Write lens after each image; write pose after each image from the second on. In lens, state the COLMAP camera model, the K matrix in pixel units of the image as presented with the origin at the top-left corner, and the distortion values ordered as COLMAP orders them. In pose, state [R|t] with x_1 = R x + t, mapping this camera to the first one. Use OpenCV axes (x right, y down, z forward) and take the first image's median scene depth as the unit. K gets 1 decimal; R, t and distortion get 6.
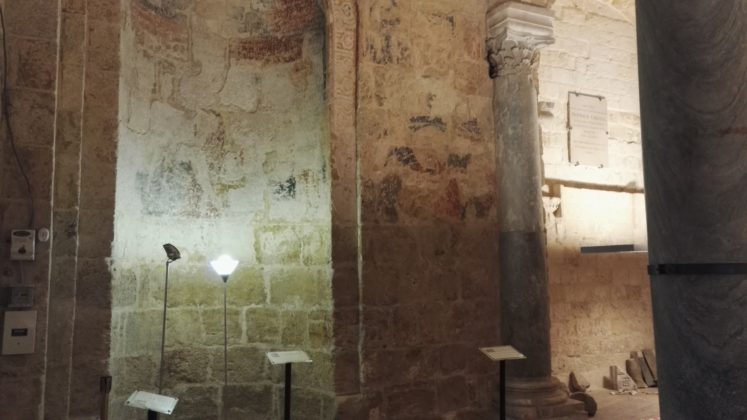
lens RADIAL K [[597.2, 0, 367.2], [0, 597.2, 200.6], [0, 0, 1]] dist [0.037988, 0.006033]
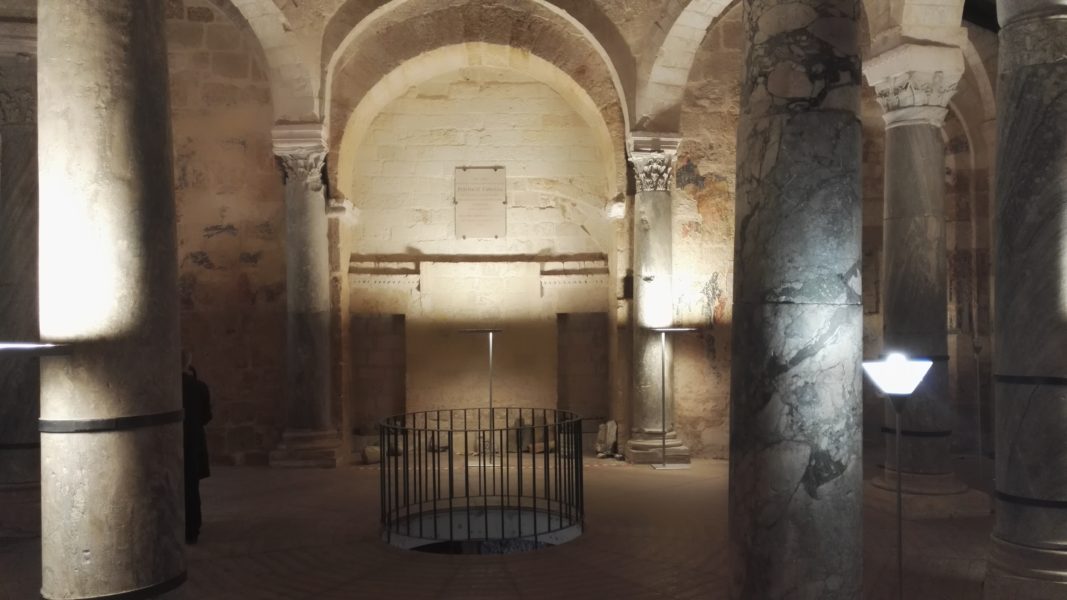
lens RADIAL K [[853.0, 0, 525.7], [0, 853.0, 285.3], [0, 0, 1]] dist [0.037988, 0.006033]
pose [[0.911926, -0.040234, -0.408378, 1.477107], [0.064005, 0.996948, 0.044704, -0.054089], [0.405333, -0.066905, 0.911717, -0.425062]]
